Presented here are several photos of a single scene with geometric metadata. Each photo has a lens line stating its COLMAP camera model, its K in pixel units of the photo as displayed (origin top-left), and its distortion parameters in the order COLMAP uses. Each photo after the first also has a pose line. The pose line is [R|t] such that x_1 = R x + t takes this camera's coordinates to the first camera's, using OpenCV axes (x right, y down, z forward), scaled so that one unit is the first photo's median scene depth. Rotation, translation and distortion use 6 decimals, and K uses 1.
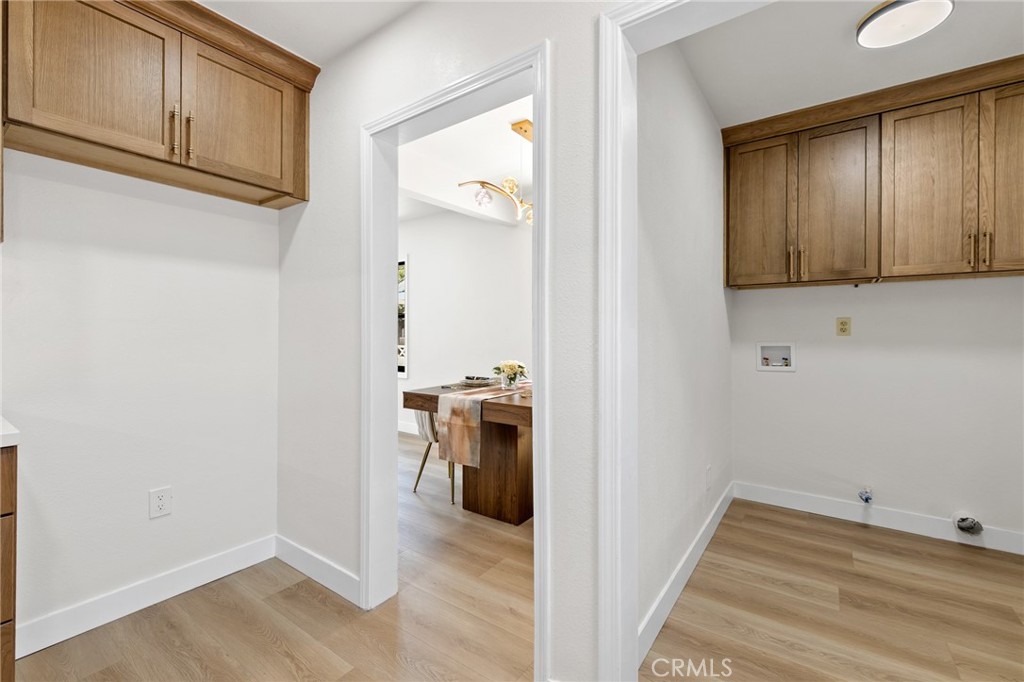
lens RADIAL K [[439.0, 0, 514.0], [0, 439.0, 333.6], [0, 0, 1]] dist [0.001655, -0.000135]
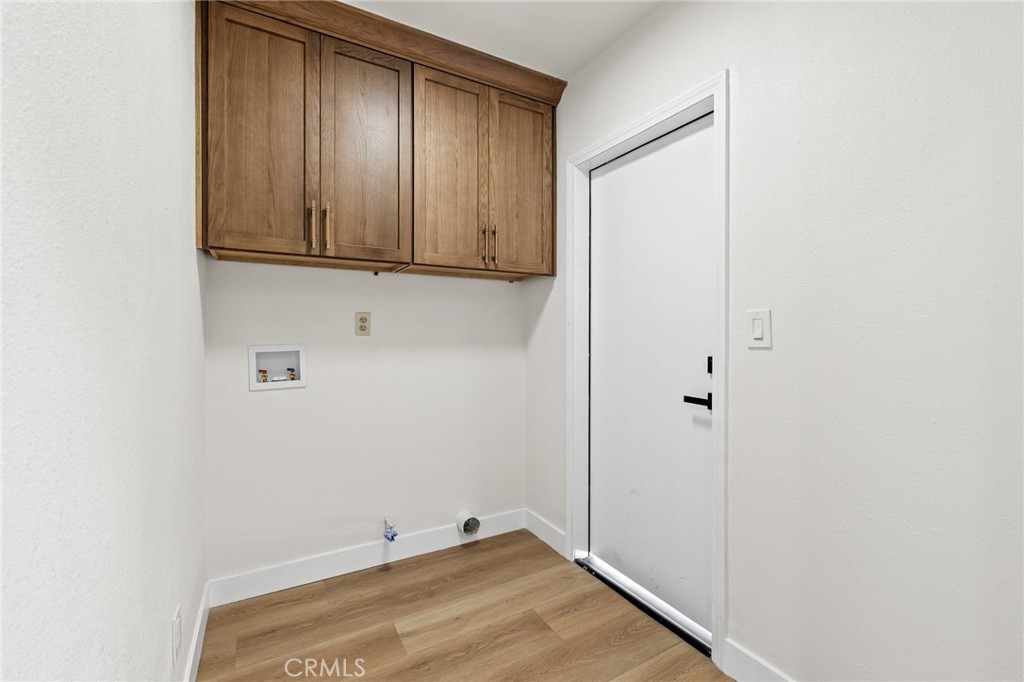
lens RADIAL K [[439.0, 0, 514.0], [0, 439.0, 333.6], [0, 0, 1]] dist [0.001655, -0.000135]
pose [[0.414463, -0.001077, 0.910066, 0.157754], [0.001856, 0.999998, 0.000338, 0.001903], [-0.910064, 0.001550, 0.414464, 0.457552]]
